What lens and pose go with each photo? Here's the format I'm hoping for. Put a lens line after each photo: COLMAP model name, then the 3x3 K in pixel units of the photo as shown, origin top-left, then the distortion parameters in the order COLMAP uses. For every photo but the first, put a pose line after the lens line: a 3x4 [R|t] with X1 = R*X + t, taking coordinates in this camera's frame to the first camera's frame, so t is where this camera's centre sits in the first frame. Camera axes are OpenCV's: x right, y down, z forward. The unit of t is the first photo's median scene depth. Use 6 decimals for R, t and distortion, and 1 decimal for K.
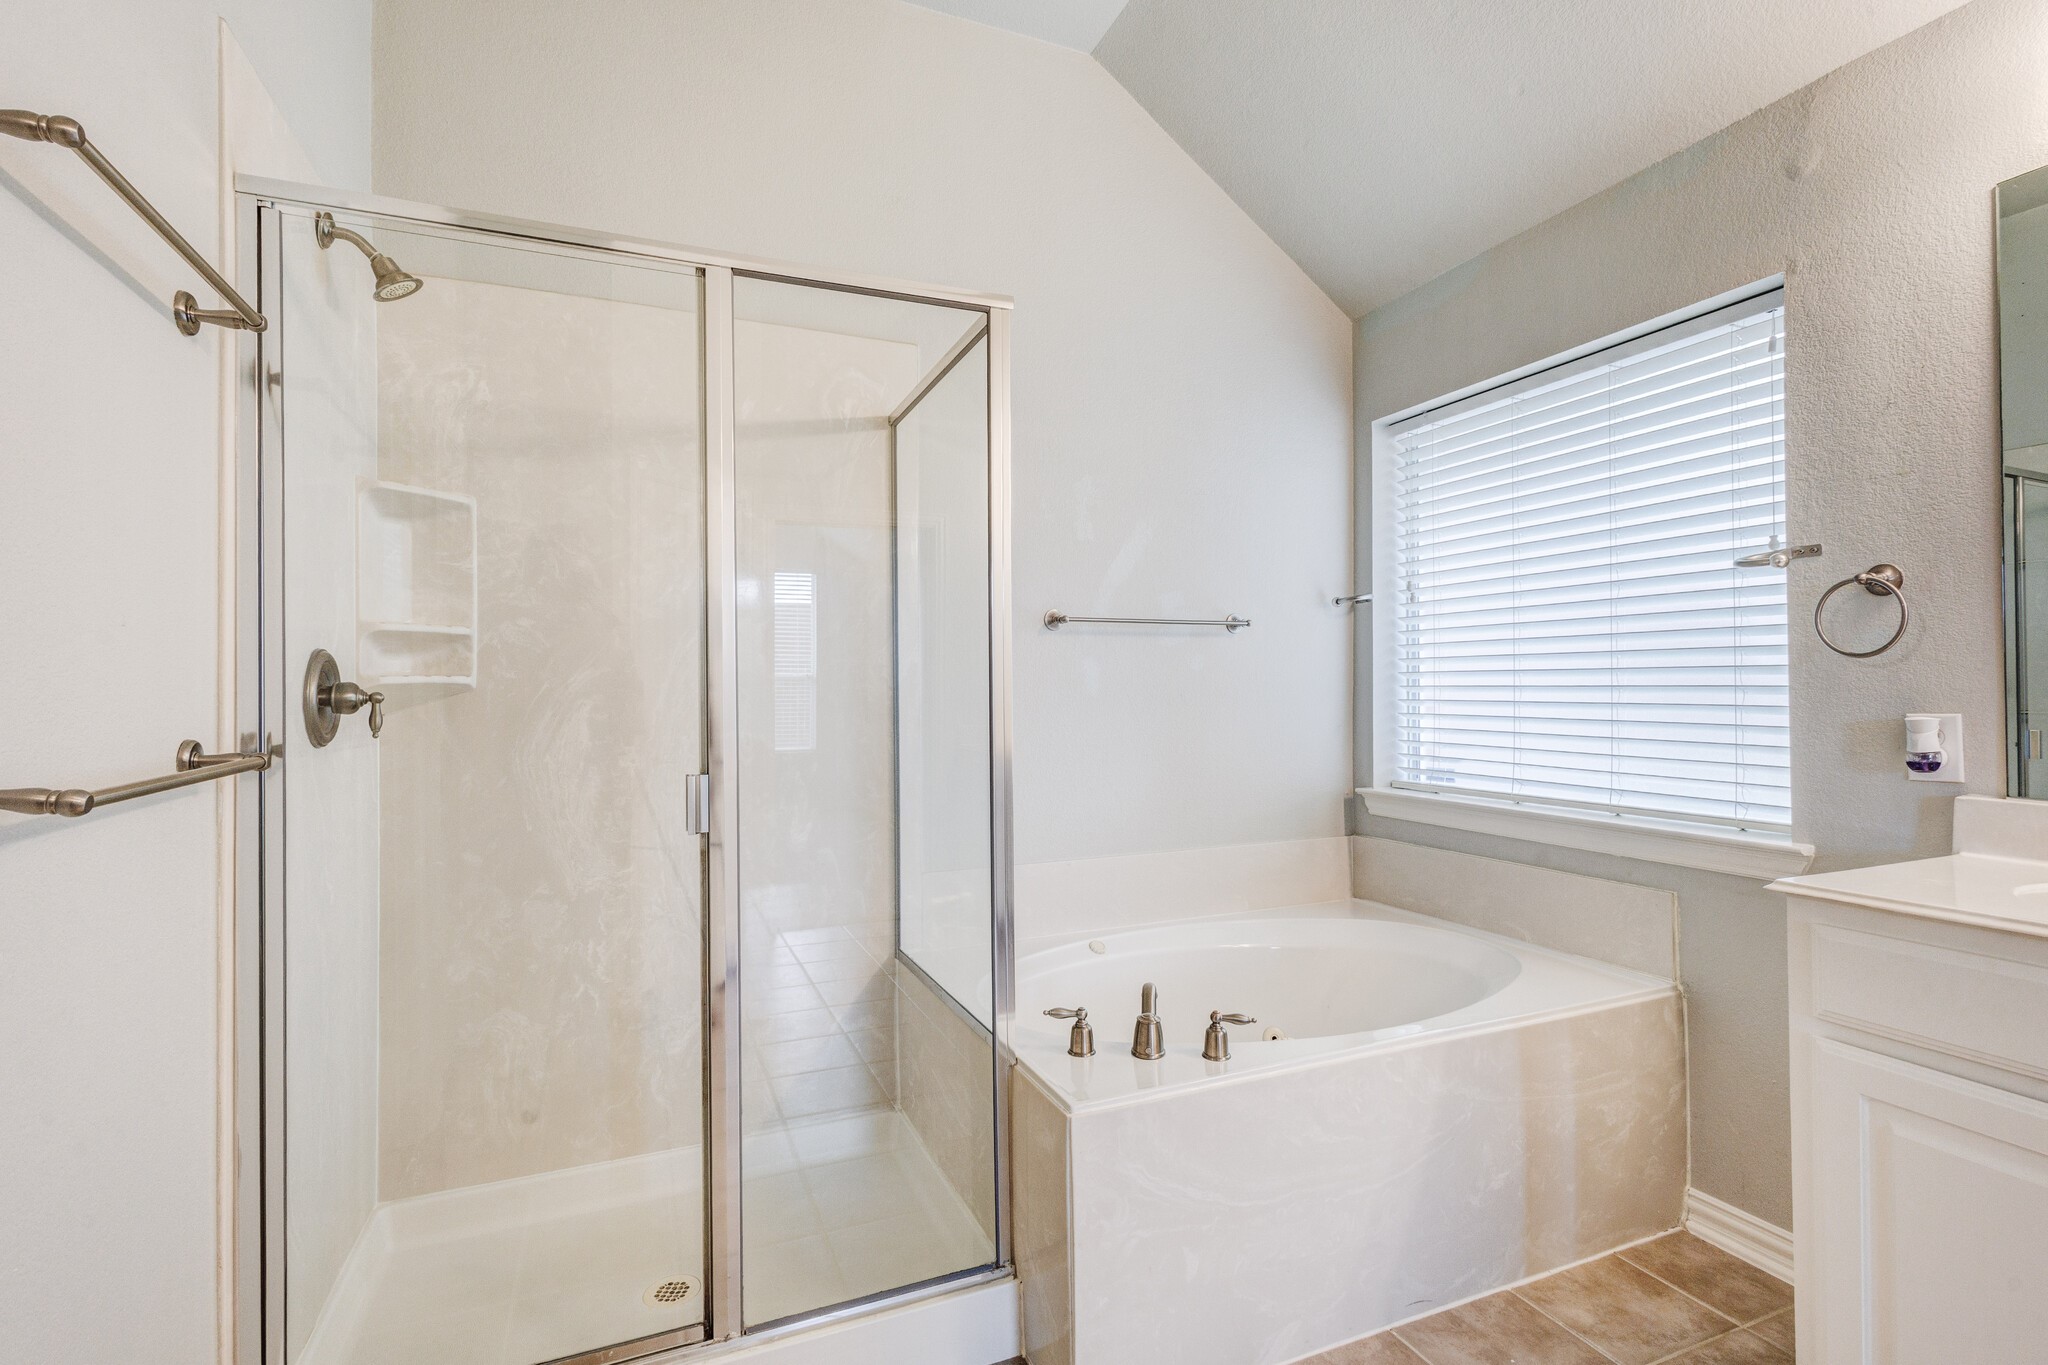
lens RADIAL K [[957.3, 0, 1015.7], [0, 957.3, 675.0], [0, 0, 1]] dist [0.002755, -0.000010]
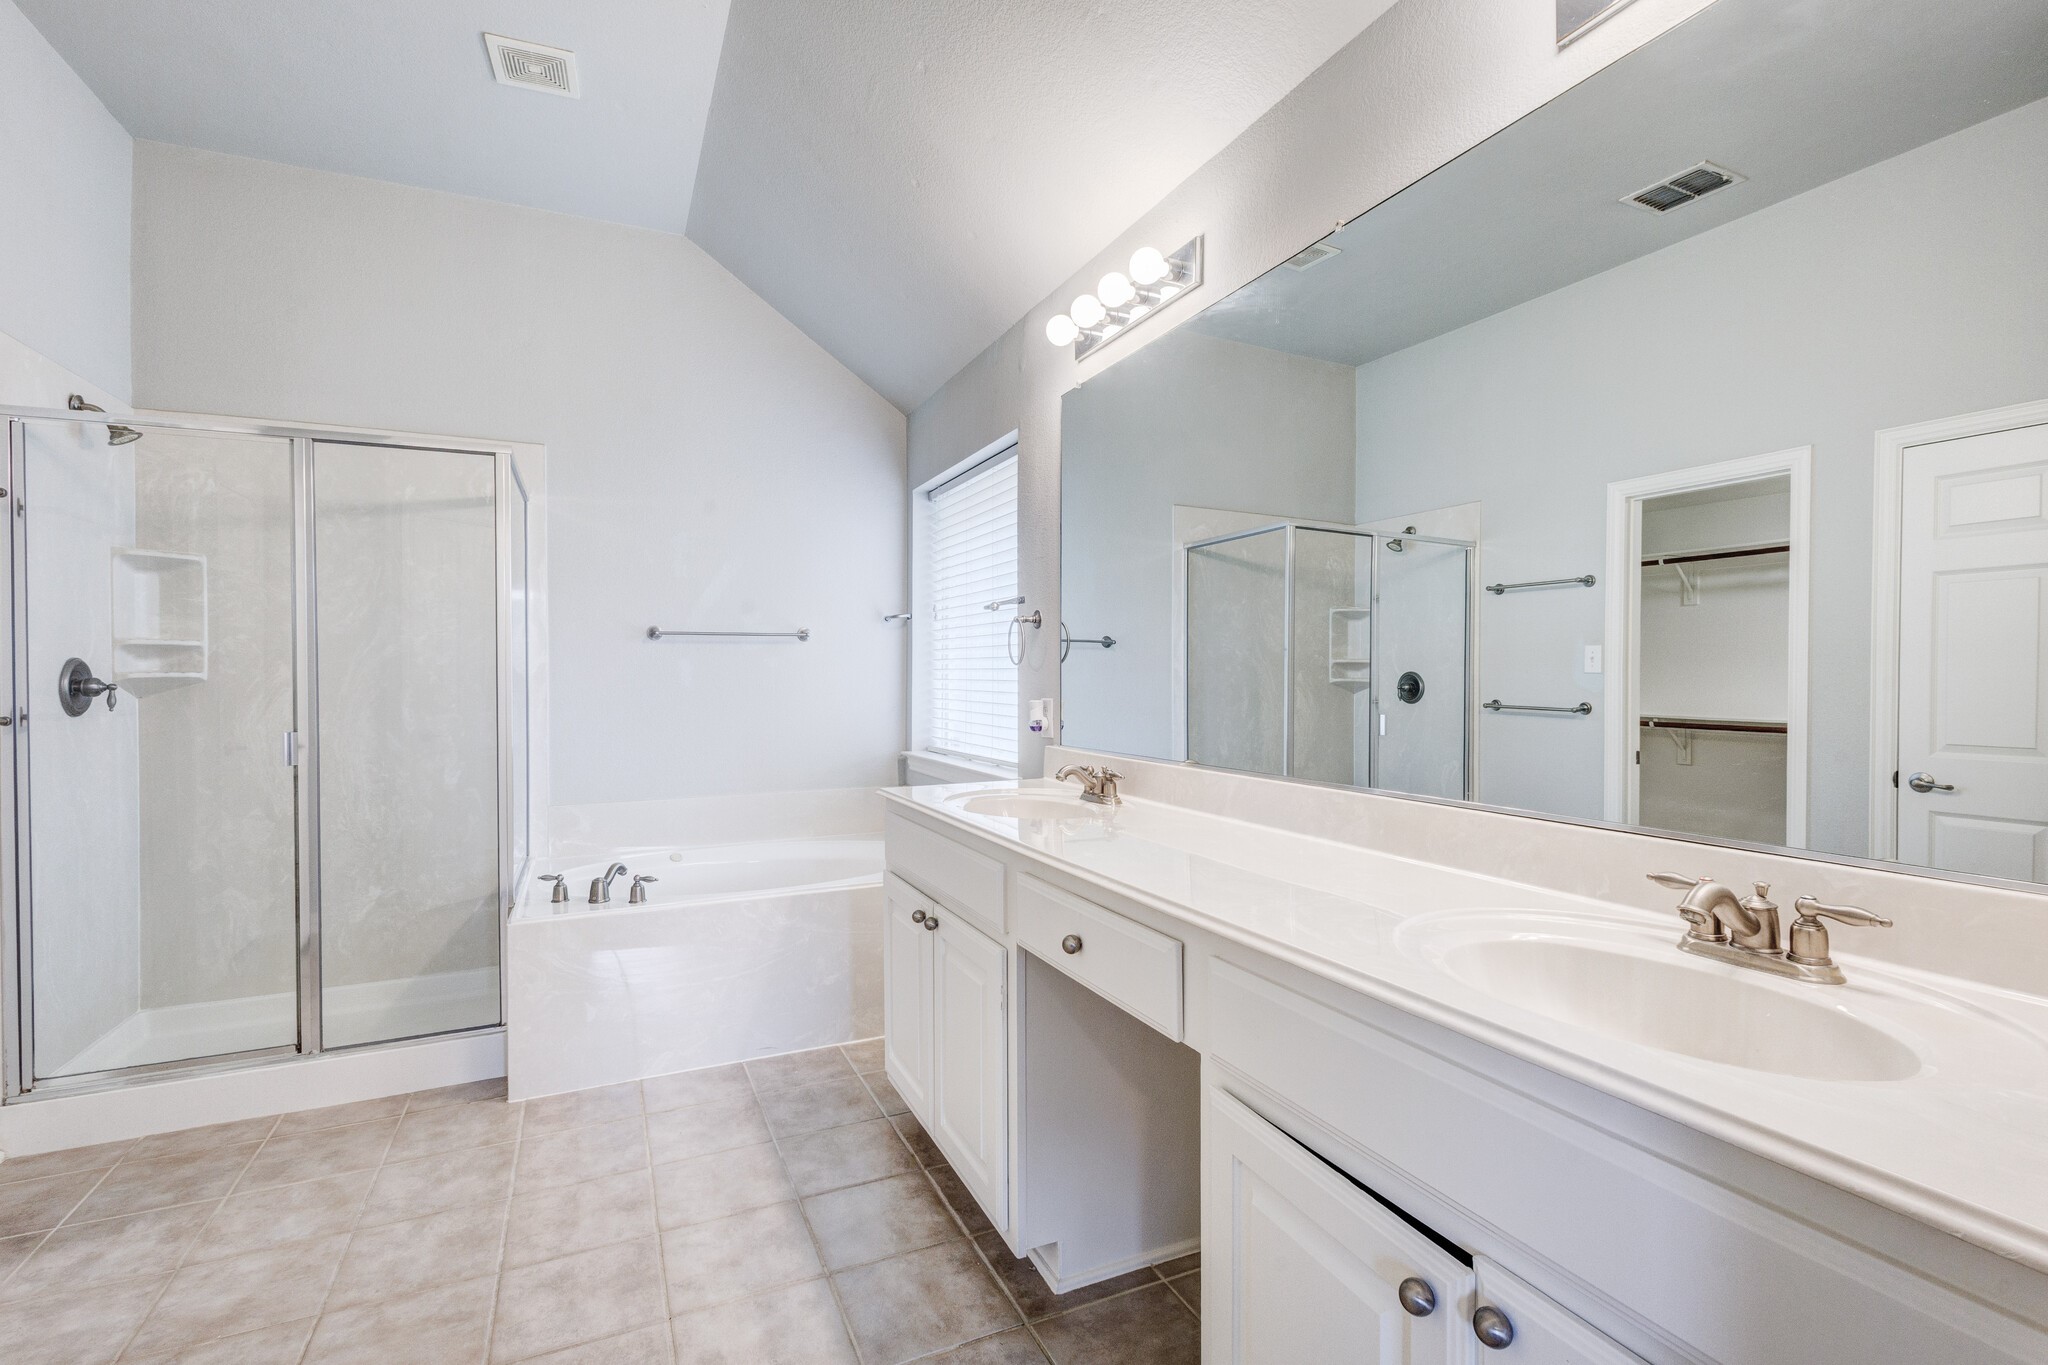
lens RADIAL K [[946.3, 0, 1024.9], [0, 946.3, 677.1], [0, 0, 1]] dist [0.002045, 0.000246]
pose [[0.999345, 0.002834, 0.036080, 0.740090], [-0.003439, 0.999854, 0.016730, -0.022931], [-0.036027, -0.016844, 0.999209, -0.604182]]
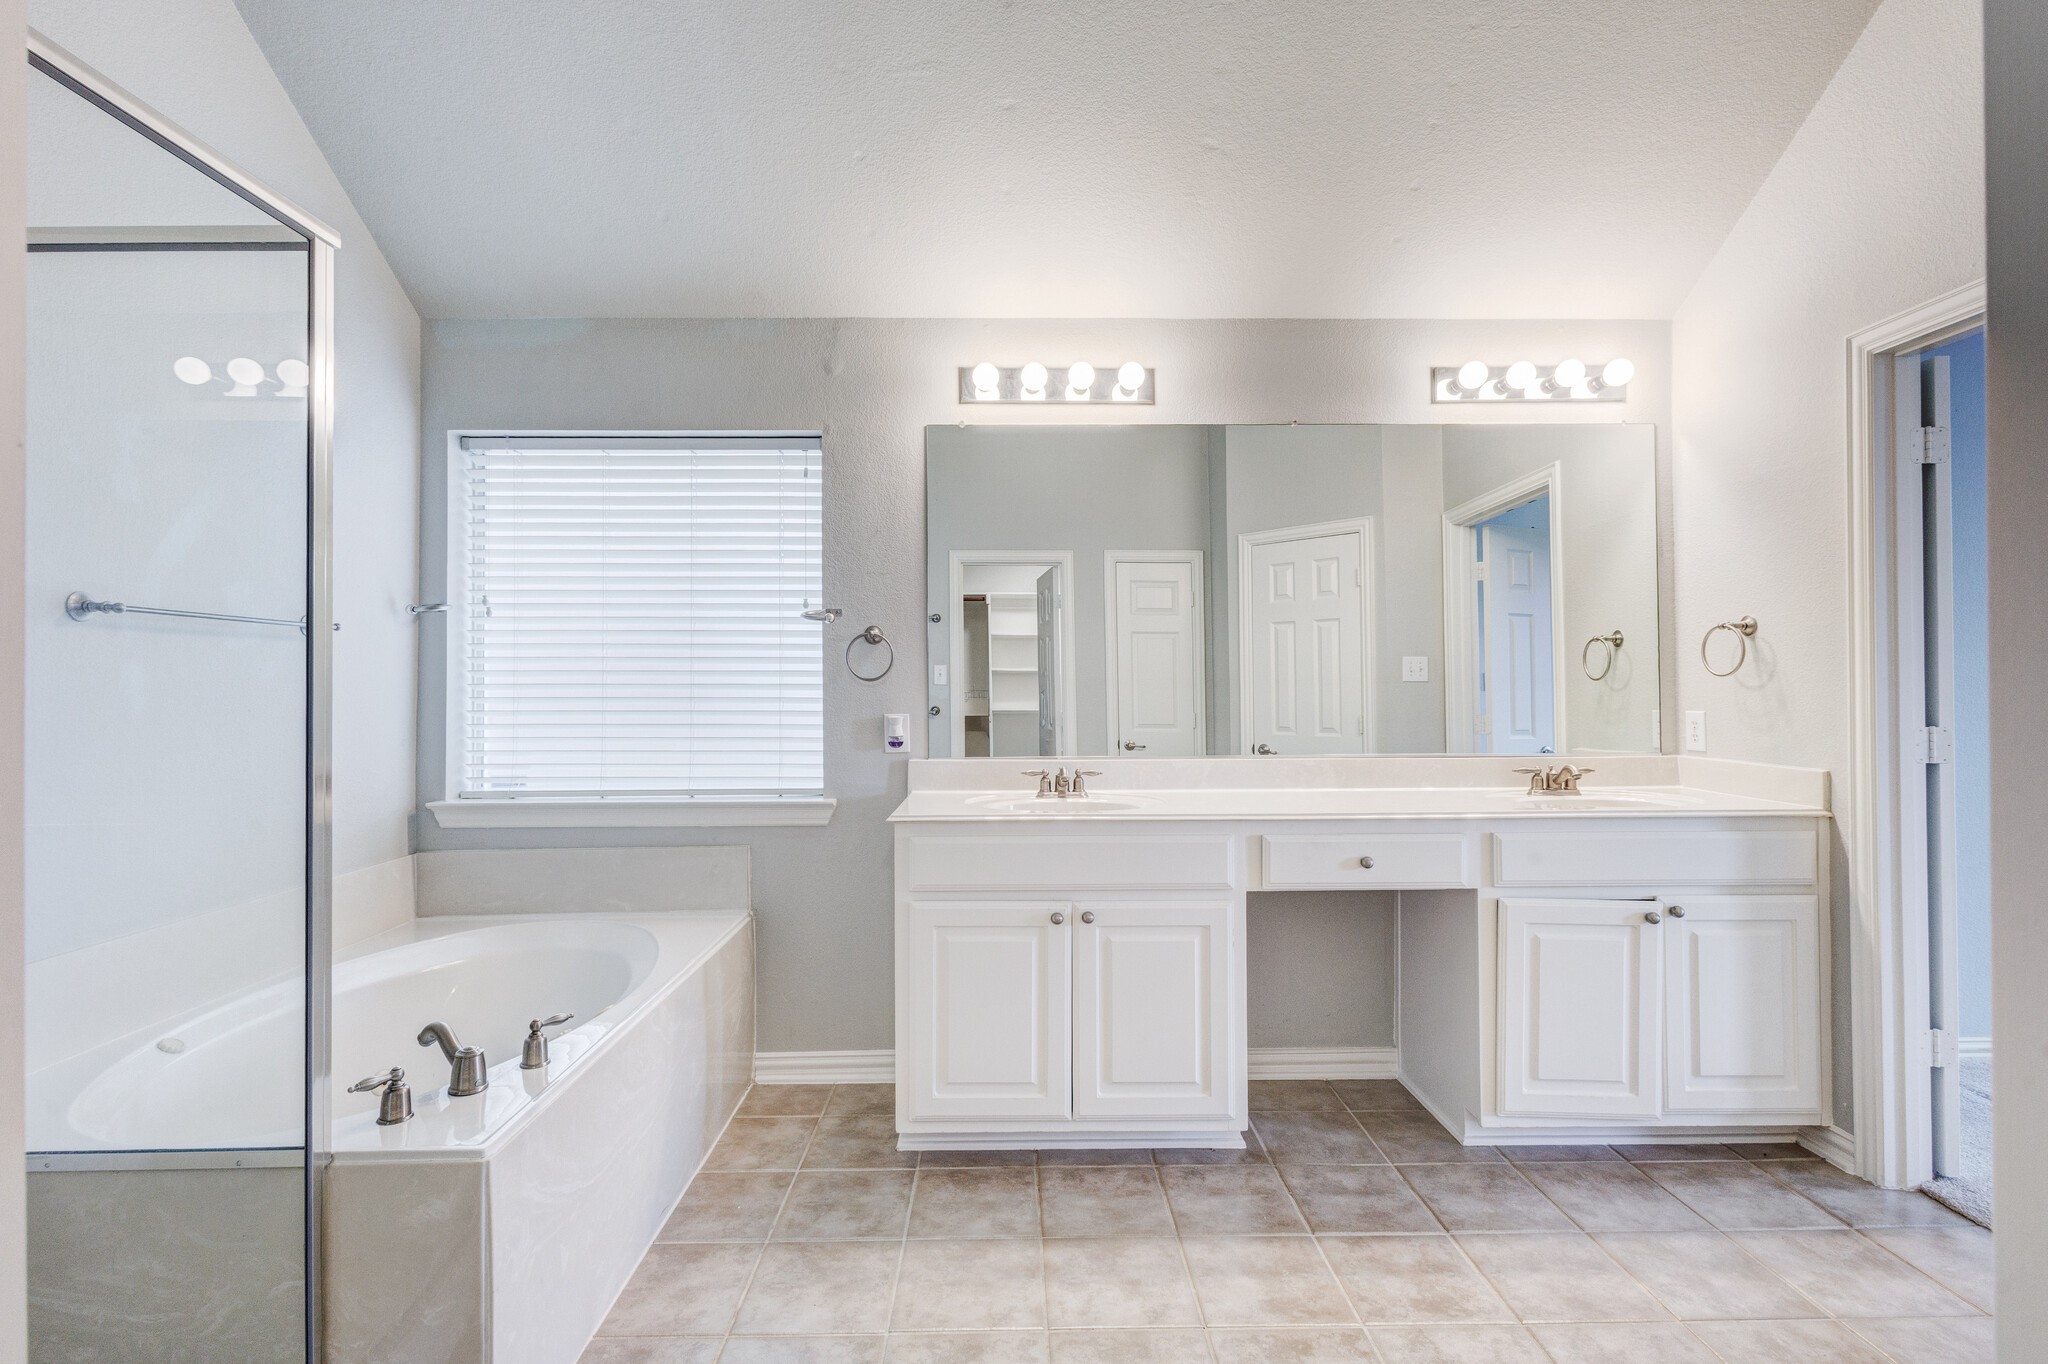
lens RADIAL K [[957.3, 0, 1015.7], [0, 957.3, 674.5], [0, 0, 1]] dist [0.002755, -0.000010]
pose [[0.368530, 0.018228, 0.929437, -0.500611], [-0.012156, 0.999817, -0.014788, -0.007243], [-0.929536, -0.005849, 0.368684, 0.134091]]
